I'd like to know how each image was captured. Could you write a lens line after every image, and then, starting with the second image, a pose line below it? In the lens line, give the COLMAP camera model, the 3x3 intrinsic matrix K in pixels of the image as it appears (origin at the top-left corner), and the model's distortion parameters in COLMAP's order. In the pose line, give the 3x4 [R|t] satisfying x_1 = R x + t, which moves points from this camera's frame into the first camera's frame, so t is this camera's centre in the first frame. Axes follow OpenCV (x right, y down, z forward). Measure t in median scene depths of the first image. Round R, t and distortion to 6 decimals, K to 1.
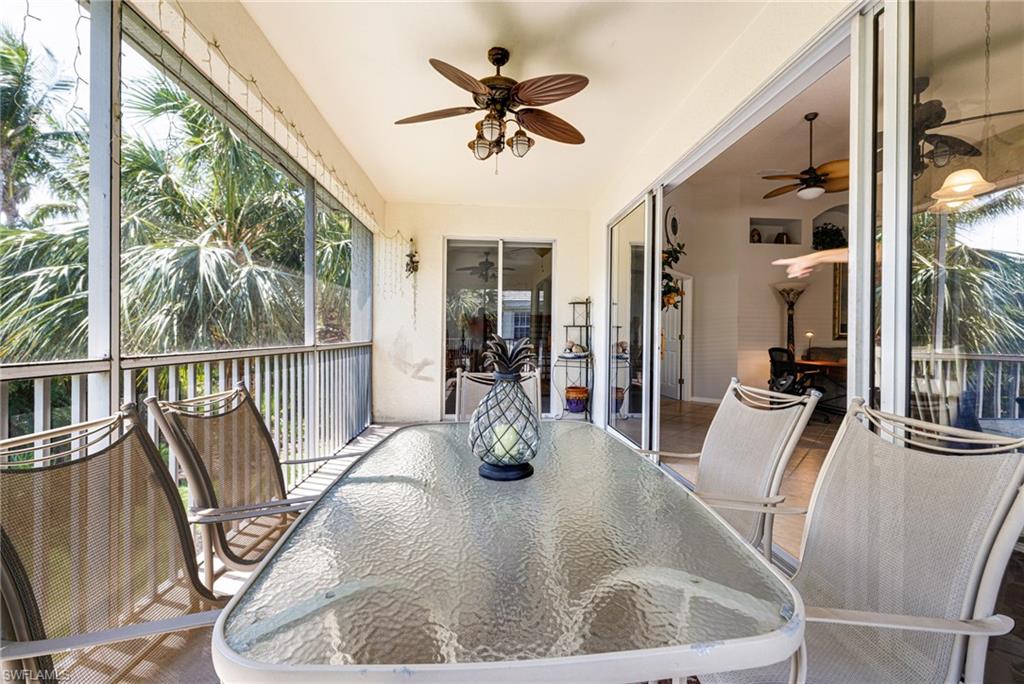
lens RADIAL K [[441.2, 0, 543.3], [0, 441.2, 339.5], [0, 0, 1]] dist [-0.004138, 0.000951]
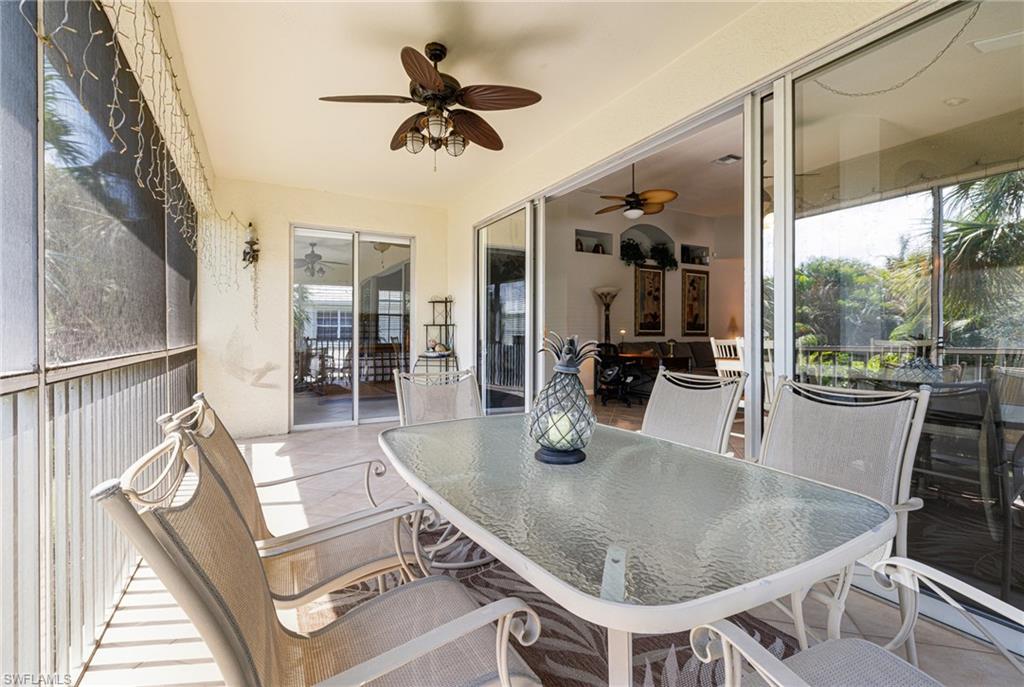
lens RADIAL K [[441.2, 0, 527.9], [0, 441.2, 338.2], [0, 0, 1]] dist [-0.004138, 0.000951]
pose [[0.921795, -0.013764, 0.387433, -0.130412], [0.014050, 0.999899, 0.002095, 0.000404], [-0.387422, 0.003513, 0.921896, 0.004646]]
